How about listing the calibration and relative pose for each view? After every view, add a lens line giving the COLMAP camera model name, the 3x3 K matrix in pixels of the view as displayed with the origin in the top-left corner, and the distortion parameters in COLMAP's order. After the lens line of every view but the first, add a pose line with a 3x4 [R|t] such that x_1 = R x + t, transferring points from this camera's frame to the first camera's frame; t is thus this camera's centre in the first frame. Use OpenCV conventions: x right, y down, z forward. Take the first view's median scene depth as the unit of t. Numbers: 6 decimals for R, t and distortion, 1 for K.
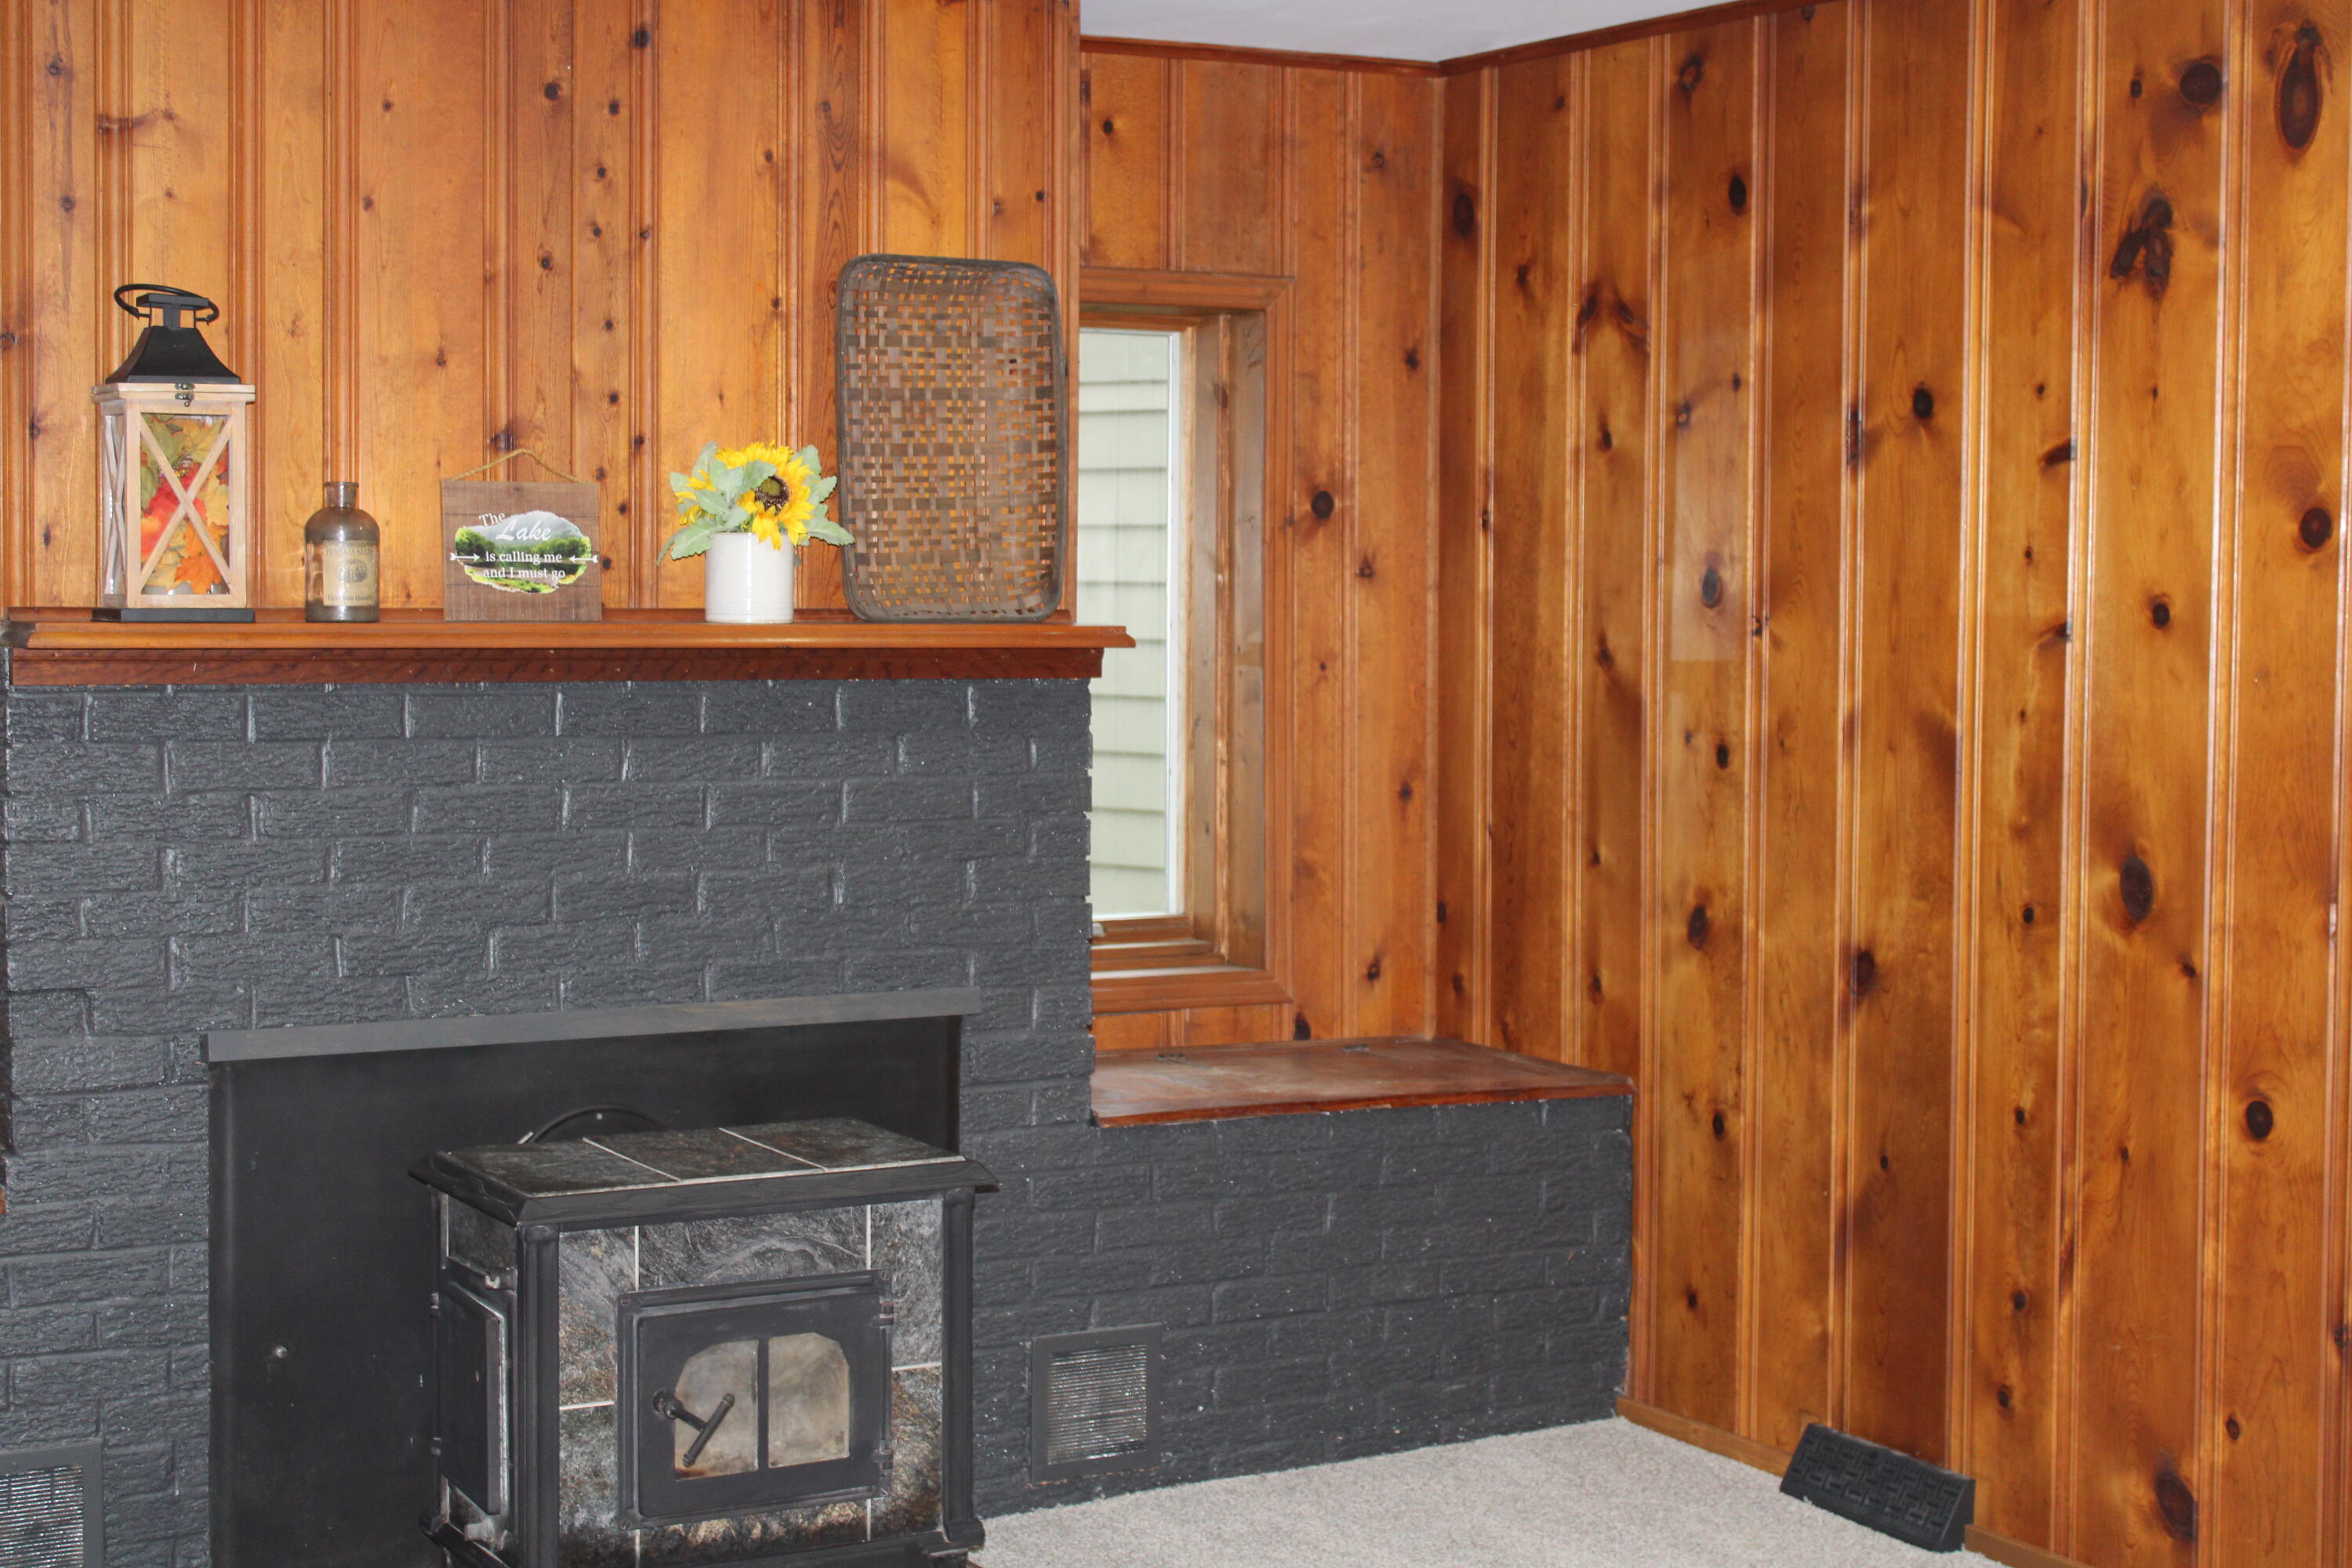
lens RADIAL K [[3610.3, 0, 1176.0], [0, 3610.3, 784.0], [0, 0, 1]] dist [-0.034891, 0.122909]
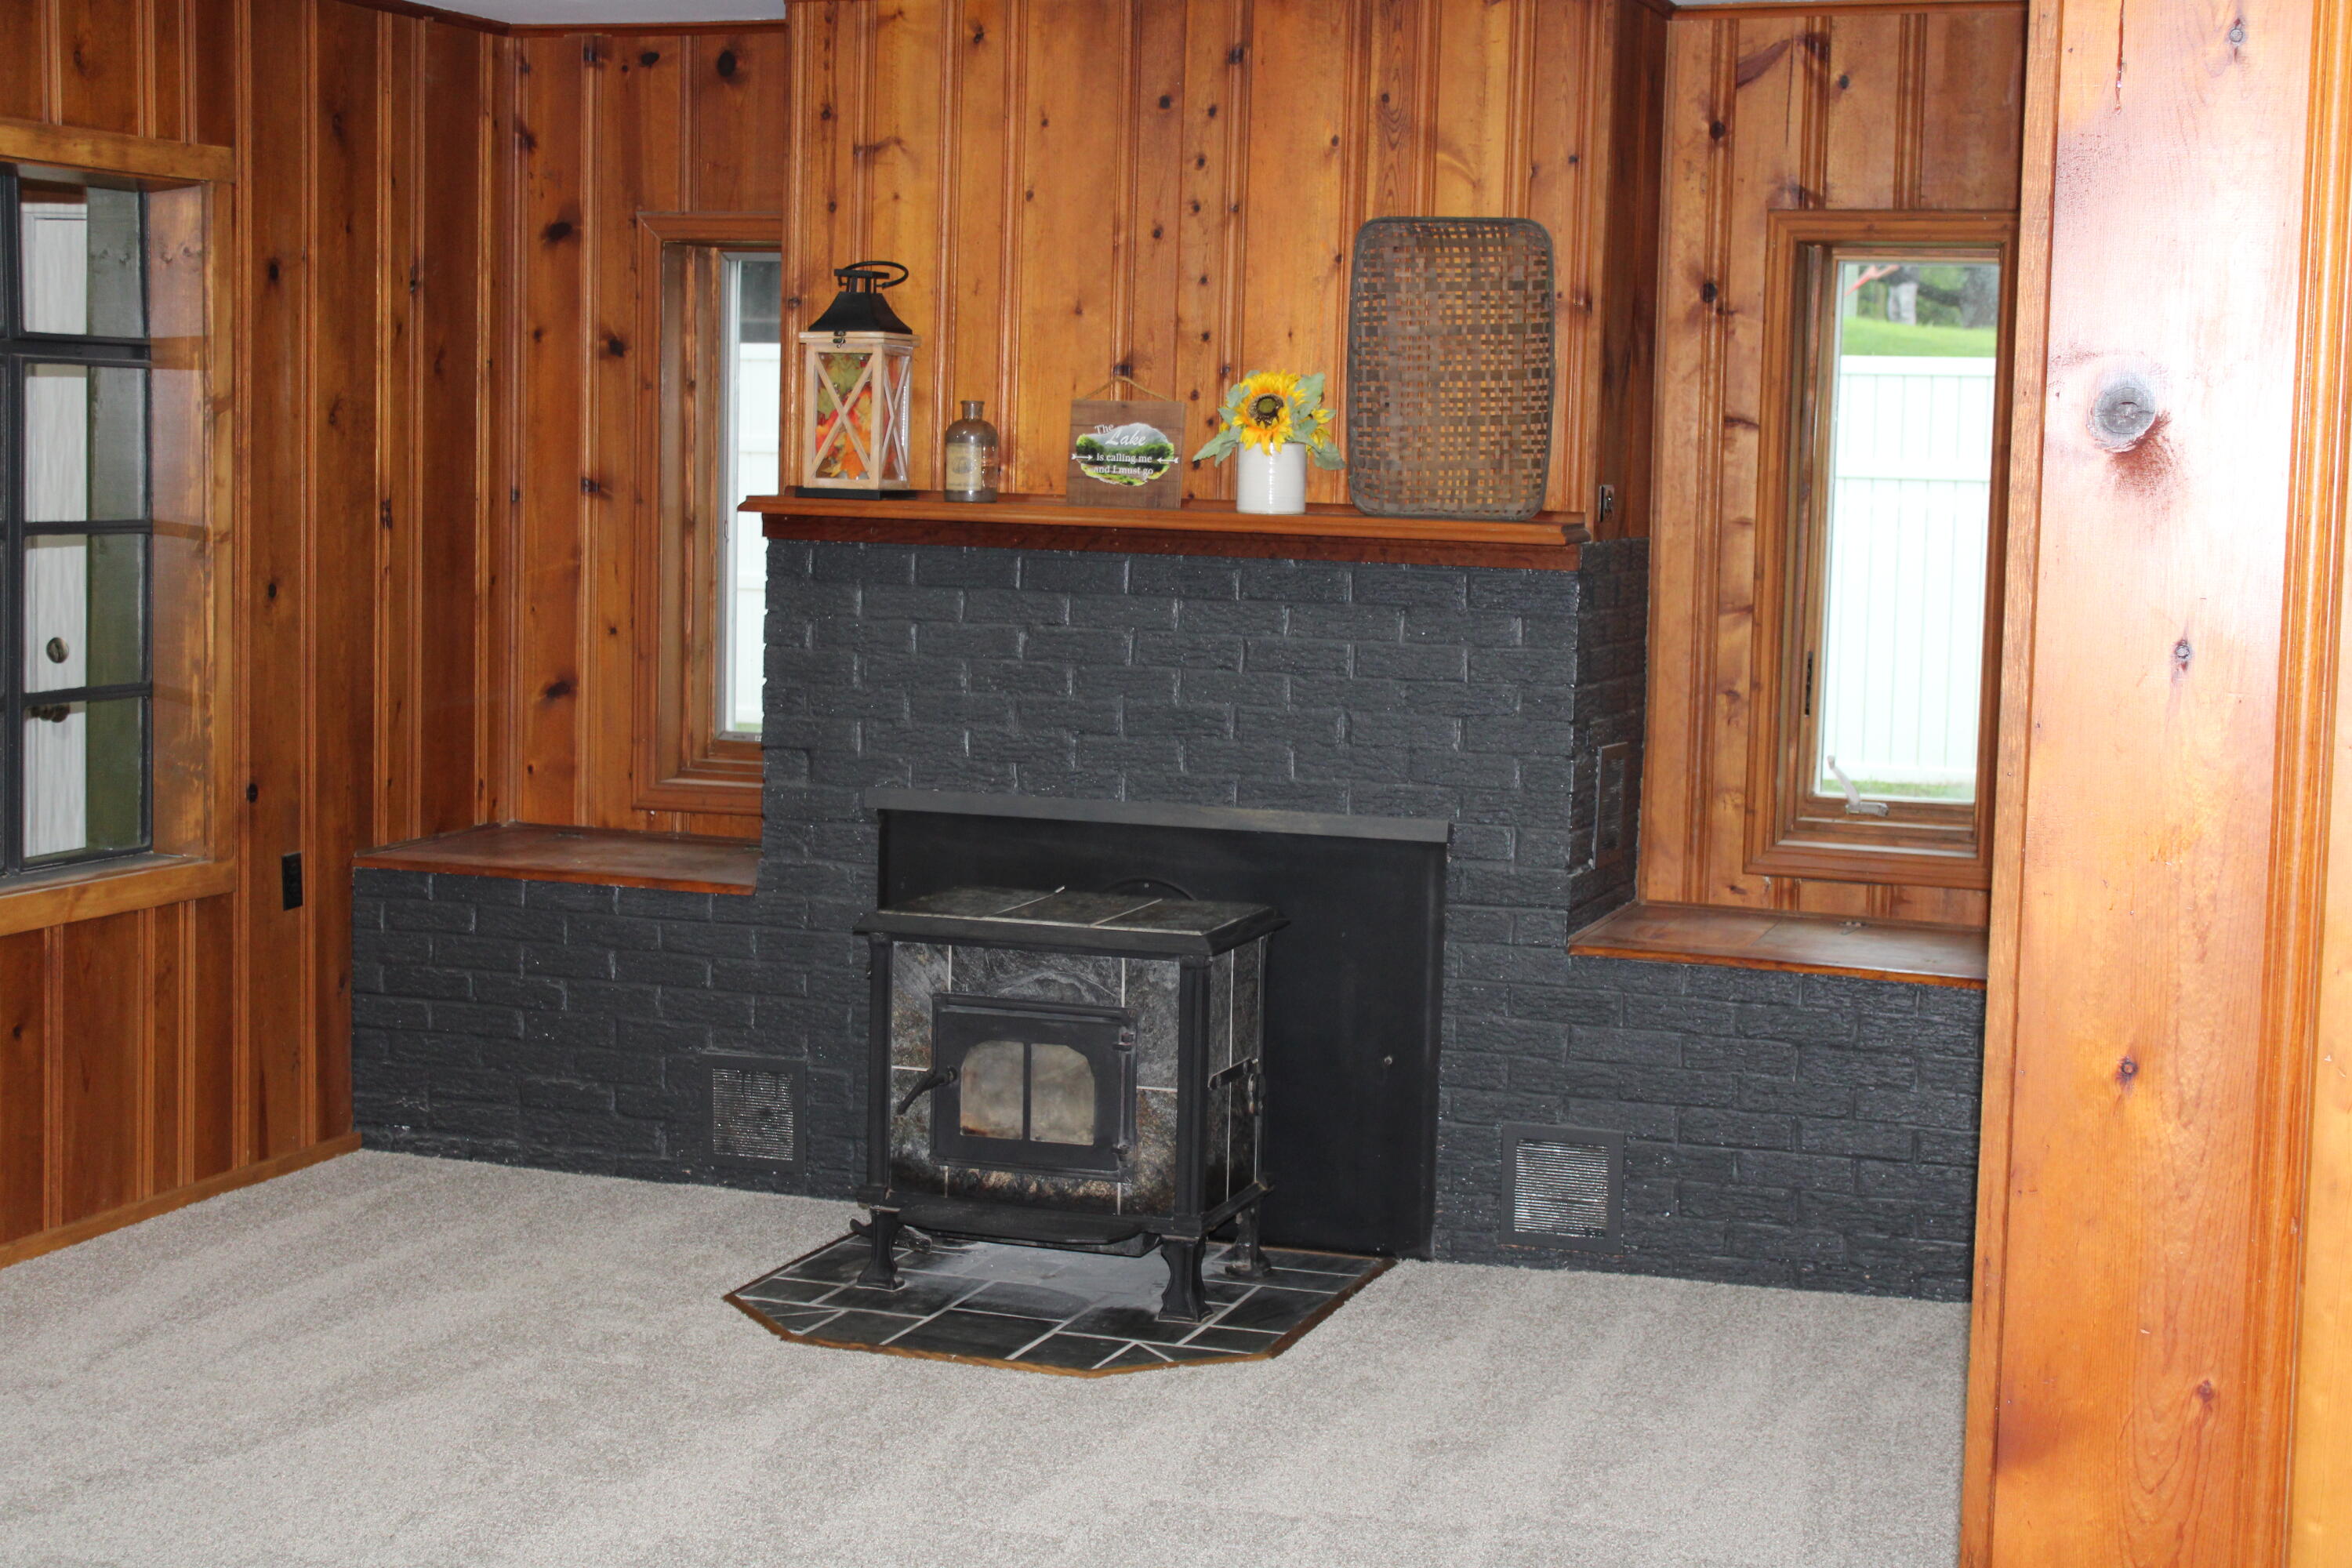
lens RADIAL K [[3610.3, 0, 1176.0], [0, 3610.3, 784.0], [0, 0, 1]] dist [-0.034891, 0.122909]
pose [[0.663518, 0.084244, -0.743402, 0.871412], [-0.063986, 0.996389, 0.055804, -0.019710], [0.745419, 0.010540, 0.666513, 0.138551]]
